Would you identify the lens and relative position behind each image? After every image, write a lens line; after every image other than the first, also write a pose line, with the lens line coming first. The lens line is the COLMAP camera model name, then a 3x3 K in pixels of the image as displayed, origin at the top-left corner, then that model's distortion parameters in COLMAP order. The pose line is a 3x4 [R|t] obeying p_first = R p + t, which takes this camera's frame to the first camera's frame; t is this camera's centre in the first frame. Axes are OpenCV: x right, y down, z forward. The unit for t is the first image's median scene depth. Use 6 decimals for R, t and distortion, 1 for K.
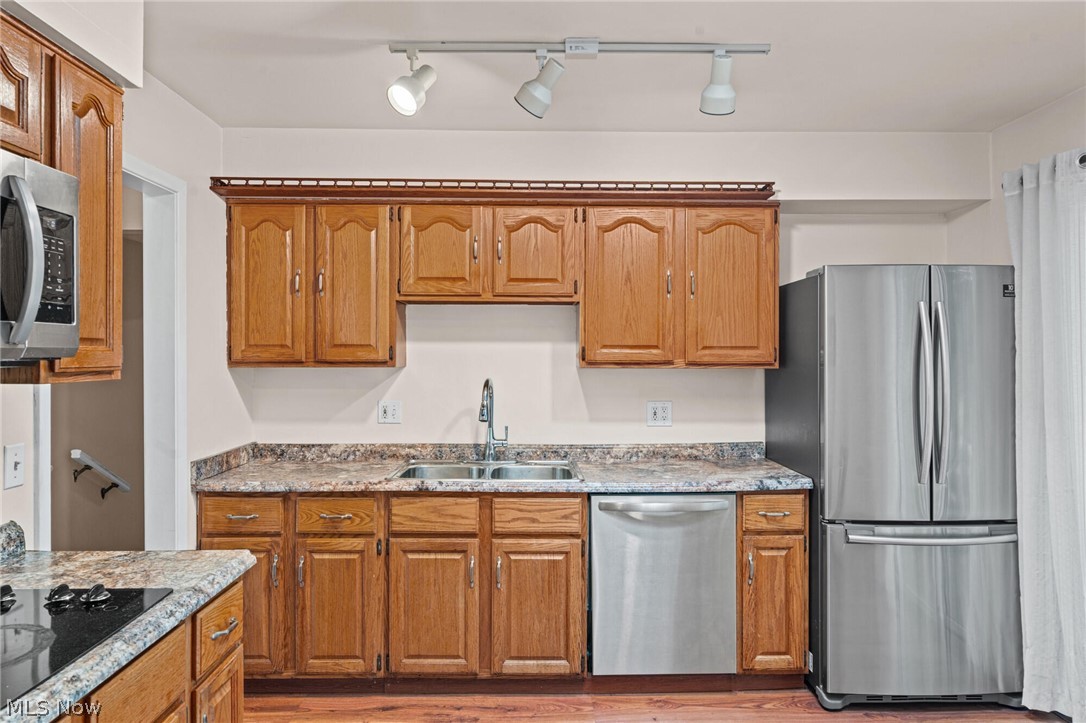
lens RADIAL K [[711.4, 0, 542.8], [0, 711.4, 358.9], [0, 0, 1]] dist [0.005815, 0.000131]
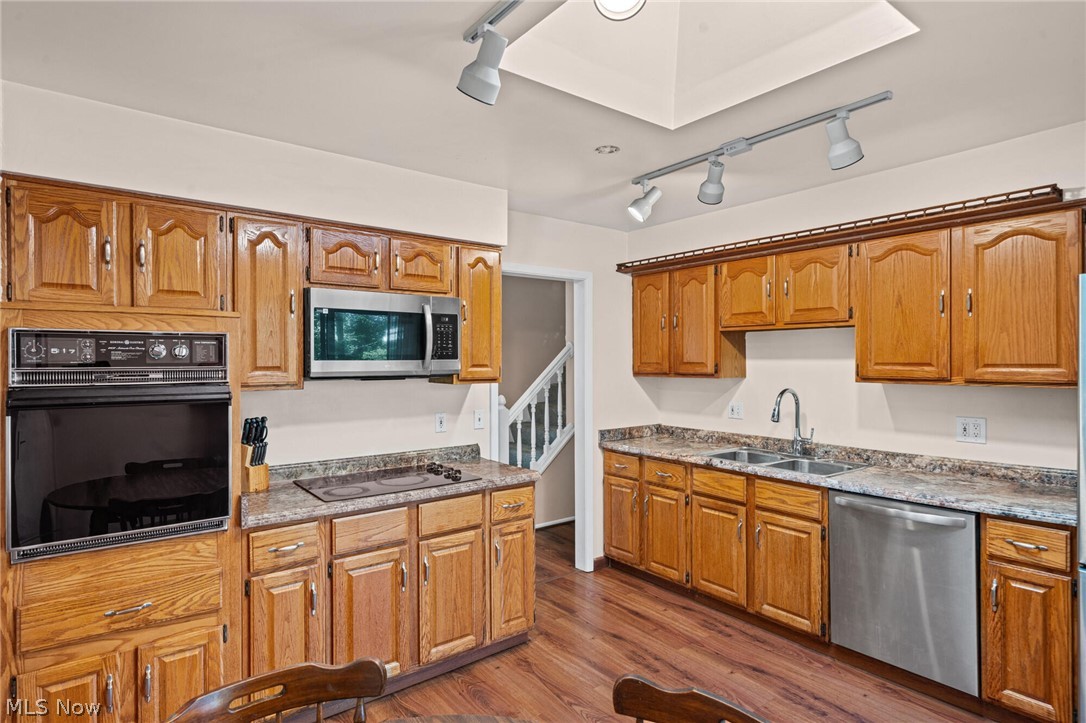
lens RADIAL K [[573.3, 0, 543.8], [0, 573.3, 362.4], [0, 0, 1]] dist [-0.000396, 0.003305]
pose [[0.600715, -0.000813, -0.799463, 0.518562], [-0.002314, 0.999994, -0.002756, -0.016951], [0.799460, 0.003505, 0.600709, 0.039088]]
